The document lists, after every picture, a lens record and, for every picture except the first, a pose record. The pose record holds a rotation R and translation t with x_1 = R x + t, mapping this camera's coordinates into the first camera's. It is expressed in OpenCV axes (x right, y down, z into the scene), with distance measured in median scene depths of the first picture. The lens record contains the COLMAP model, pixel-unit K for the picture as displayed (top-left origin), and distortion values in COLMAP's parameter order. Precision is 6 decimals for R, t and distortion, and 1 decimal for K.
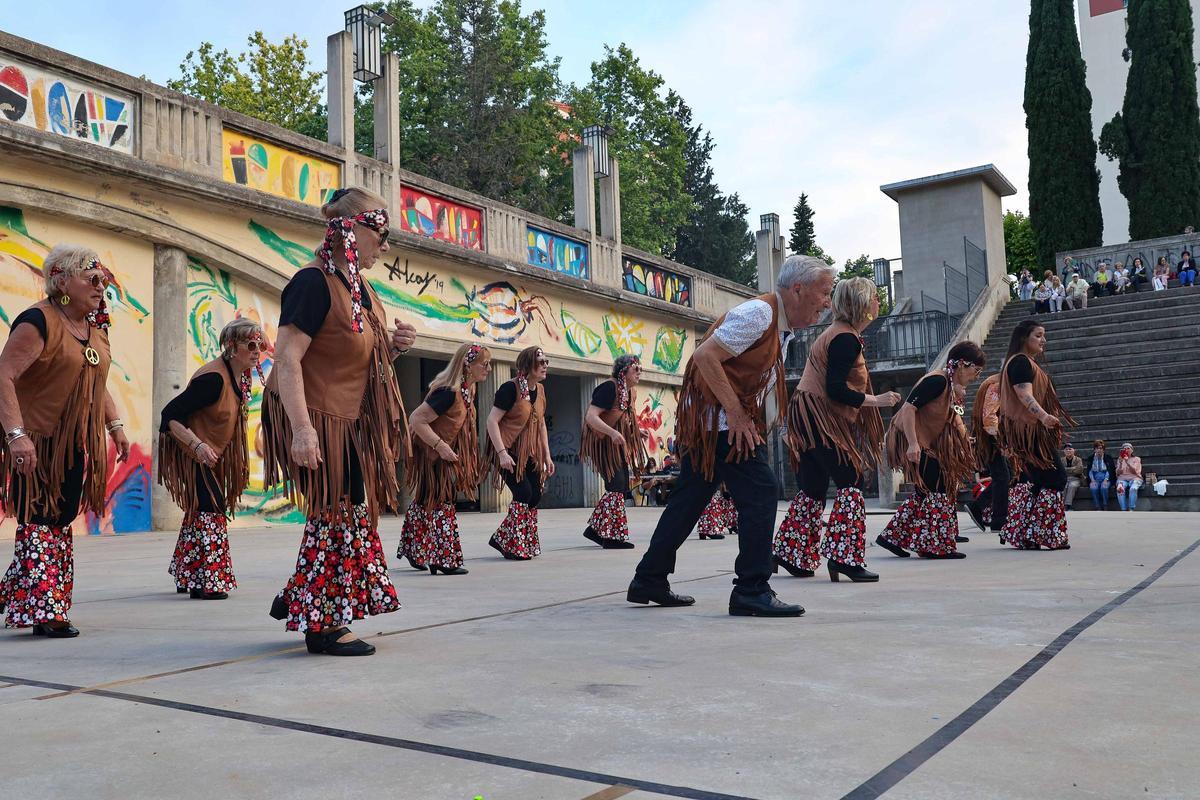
lens RADIAL K [[1037.4, 0, 600.0], [0, 1037.4, 400.0], [0, 0, 1]] dist [0.004915, -0.002872]
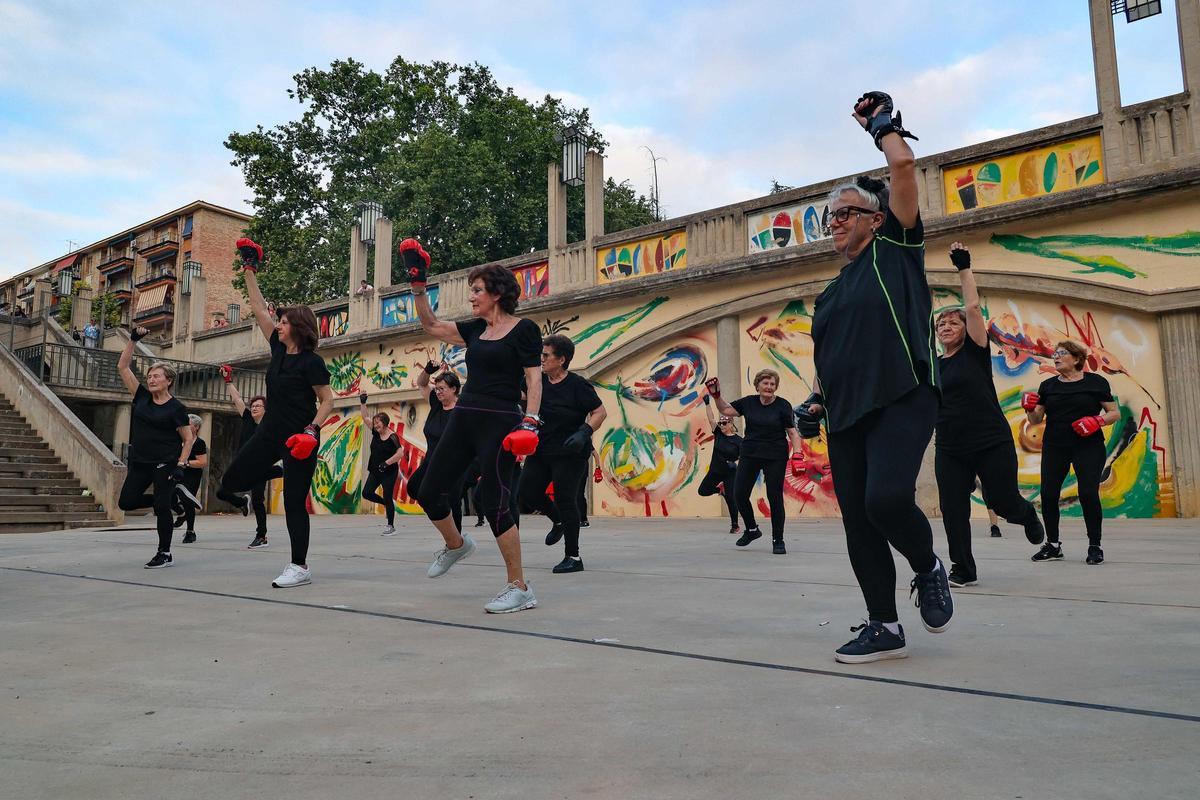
lens RADIAL K [[823.3, 0, 600.0], [0, 823.3, 400.0], [0, 0, 1]] dist [0.004999, 0.000101]
pose [[-0.054349, -0.092090, -0.994266, 0.533898], [0.101764, 0.990043, -0.097261, 0.040553], [0.993323, -0.106466, -0.044436, 0.619472]]
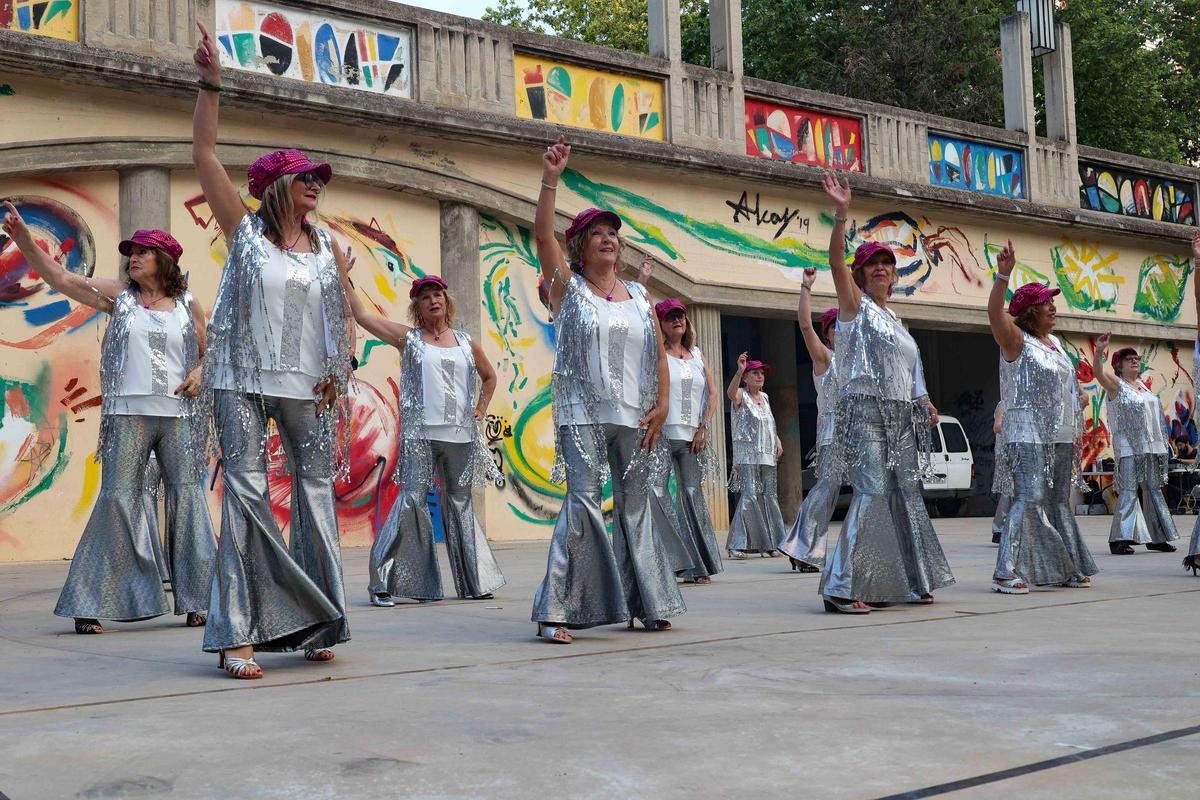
lens RADIAL K [[1358.7, 0, 600.0], [0, 1358.7, 400.0], [0, 0, 1]] dist [0.027305, -0.031421]
pose [[0.930299, -0.026620, -0.365835, 0.083904], [0.034252, 0.999310, 0.014386, -0.000948], [0.365199, -0.025914, 0.930569, 0.016225]]
